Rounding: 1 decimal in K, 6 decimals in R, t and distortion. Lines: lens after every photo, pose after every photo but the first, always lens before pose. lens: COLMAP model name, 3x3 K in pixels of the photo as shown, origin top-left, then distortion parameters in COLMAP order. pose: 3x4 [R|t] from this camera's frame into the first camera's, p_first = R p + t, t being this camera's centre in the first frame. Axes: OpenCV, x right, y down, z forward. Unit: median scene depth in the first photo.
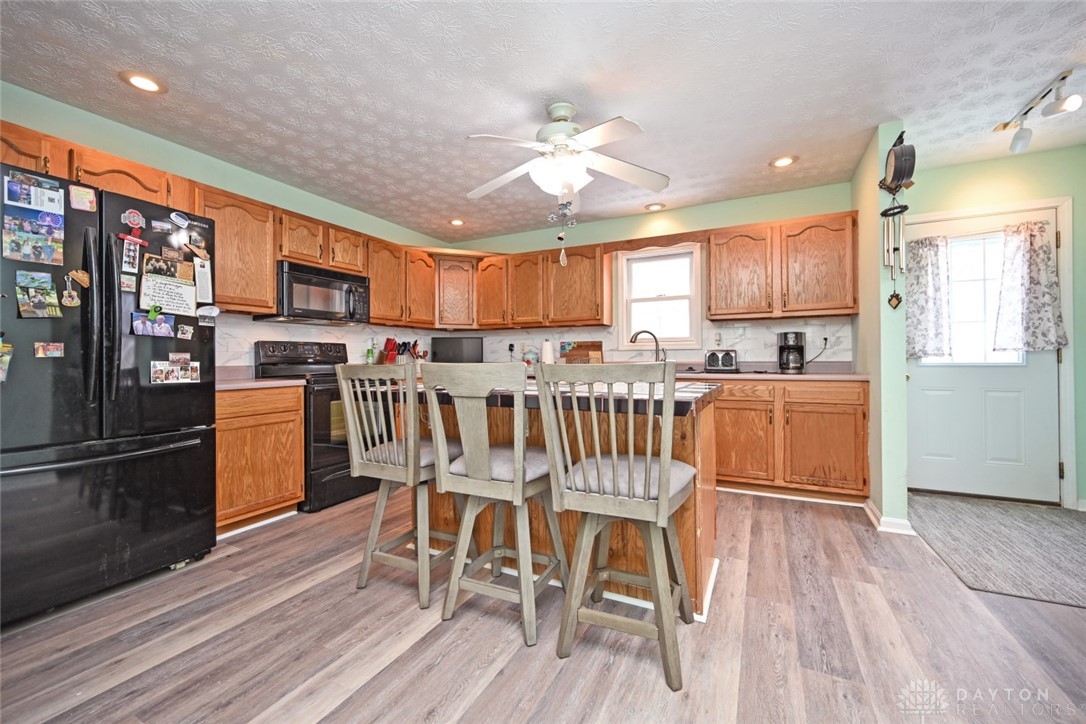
lens RADIAL K [[431.1, 0, 545.4], [0, 431.1, 359.0], [0, 0, 1]] dist [-0.000643, 0.000195]
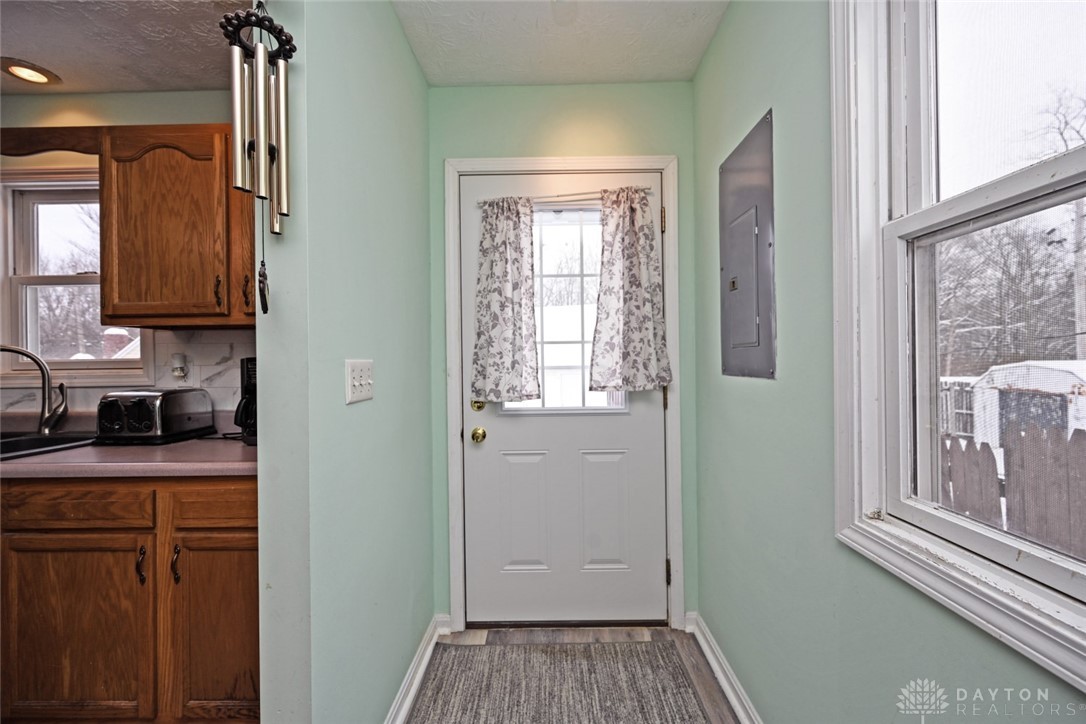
lens RADIAL K [[431.1, 0, 545.4], [0, 431.1, 359.0], [0, 0, 1]] dist [-0.000643, 0.000195]
pose [[0.898894, -0.005686, 0.438129, 0.679954], [0.006674, 0.999977, -0.000715, -0.060889], [-0.438115, 0.003567, 0.898912, 0.448991]]
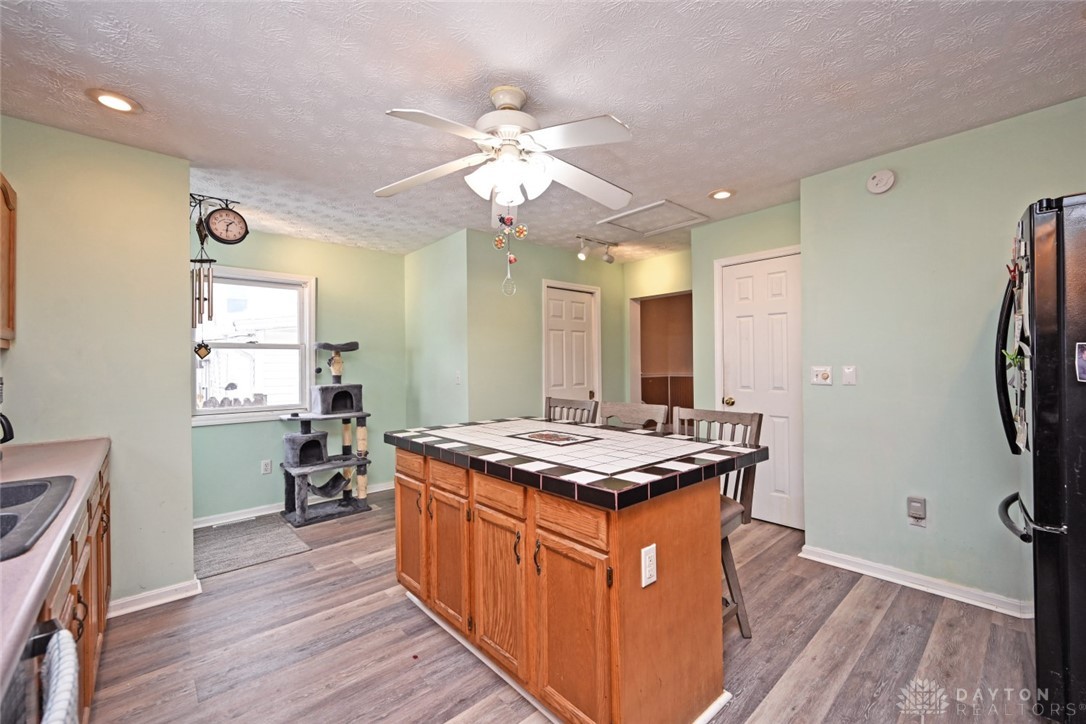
lens RADIAL K [[449.8, 0, 543.0], [0, 449.8, 362.0], [0, 0, 1]] dist [0.024904, 0.000071]
pose [[-0.931438, 0.020805, 0.363304, -0.238838], [0.018275, 0.999779, -0.010399, -0.066488], [-0.363440, -0.003046, -0.931613, 1.341521]]
